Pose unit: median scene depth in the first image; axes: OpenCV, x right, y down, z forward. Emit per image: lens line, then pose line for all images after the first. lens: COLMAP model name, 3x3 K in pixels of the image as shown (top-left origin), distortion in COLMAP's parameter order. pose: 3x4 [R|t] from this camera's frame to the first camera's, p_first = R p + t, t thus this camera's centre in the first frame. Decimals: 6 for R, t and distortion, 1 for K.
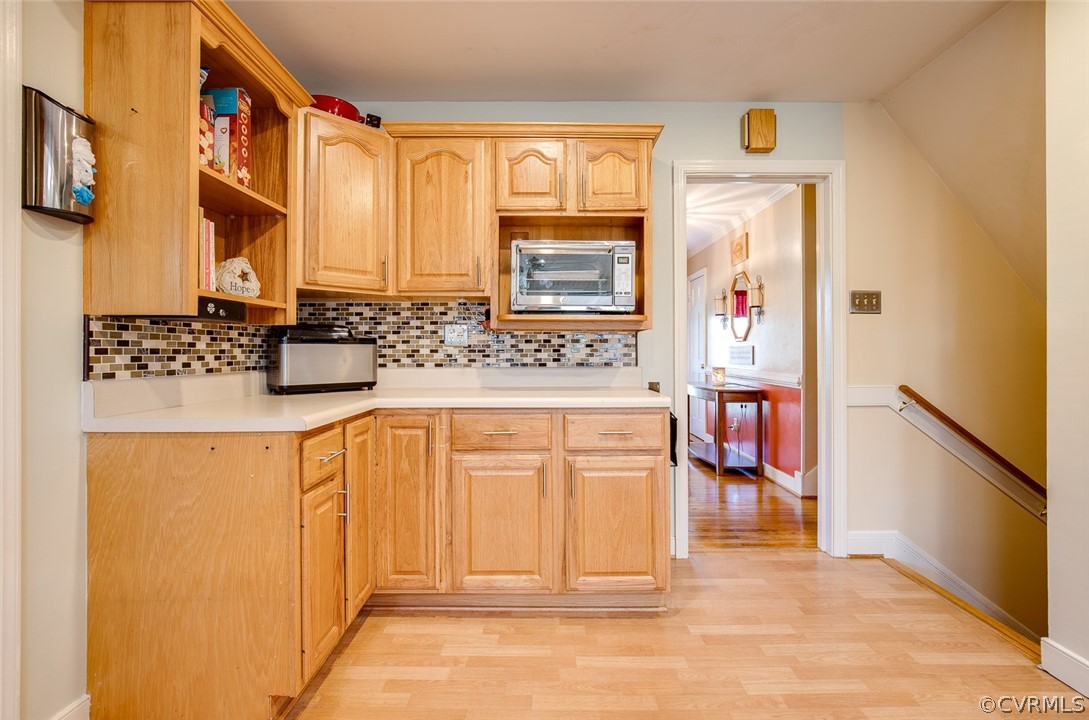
lens RADIAL K [[492.4, 0, 543.0], [0, 492.4, 352.9], [0, 0, 1]] dist [-0.017211, 0.002394]
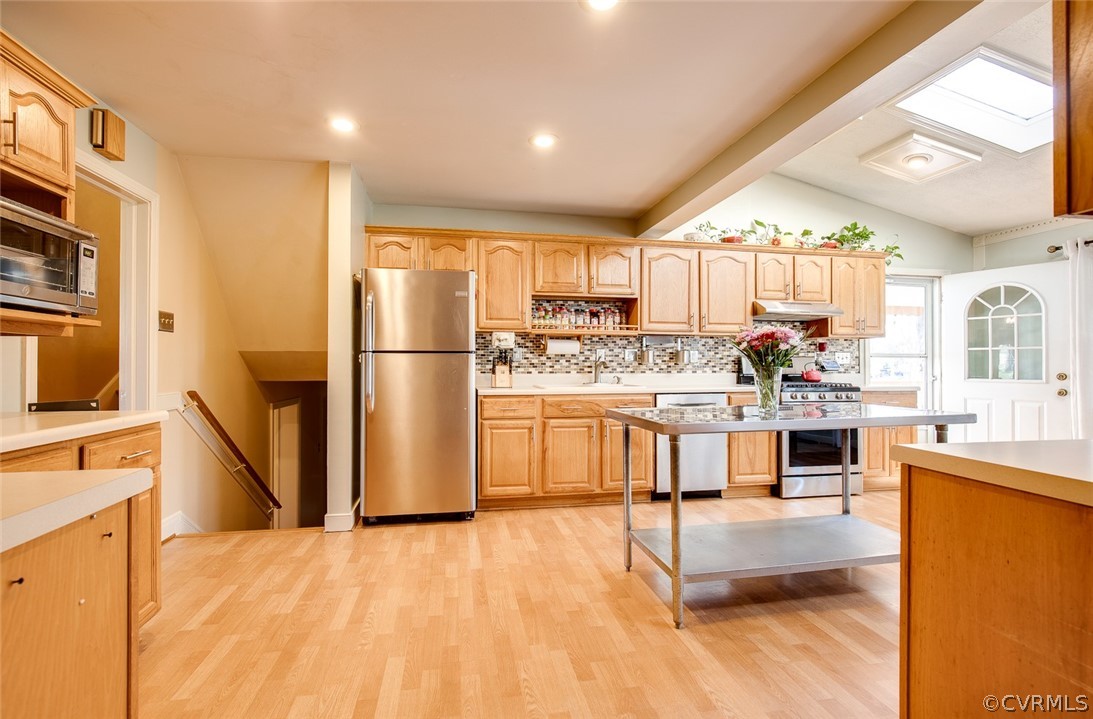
lens RADIAL K [[494.2, 0, 535.3], [0, 494.2, 366.3], [0, 0, 1]] dist [-0.017211, 0.002394]
pose [[-0.169316, -0.003407, 0.985556, -0.881739], [0.002199, 0.999990, 0.003834, 0.000385], [-0.985559, 0.002817, -0.169307, 0.457064]]
